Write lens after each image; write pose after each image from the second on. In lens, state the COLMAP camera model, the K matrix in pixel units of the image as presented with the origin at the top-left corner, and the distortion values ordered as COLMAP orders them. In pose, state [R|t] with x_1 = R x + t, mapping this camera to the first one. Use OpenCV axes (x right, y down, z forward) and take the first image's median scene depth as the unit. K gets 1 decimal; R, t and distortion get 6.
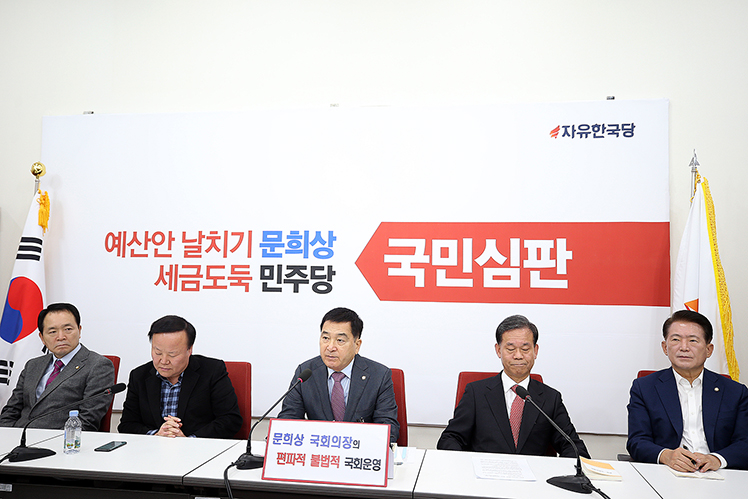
lens RADIAL K [[647.5, 0, 363.7], [0, 647.5, 250.2], [0, 0, 1]] dist [0.011243, 0.008312]
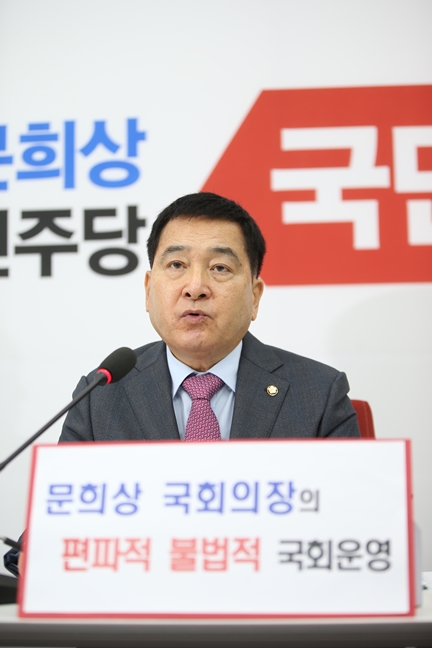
lens RADIAL K [[1404.8, 0, 216.0], [0, 1404.8, 324.0], [0, 0, 1]] dist [-0.260964, -0.050676]
pose [[0.998353, -0.028491, 0.049805, -0.046711], [0.029716, 0.999269, -0.024031, 0.118876], [-0.049083, 0.025472, 0.998470, 0.163130]]
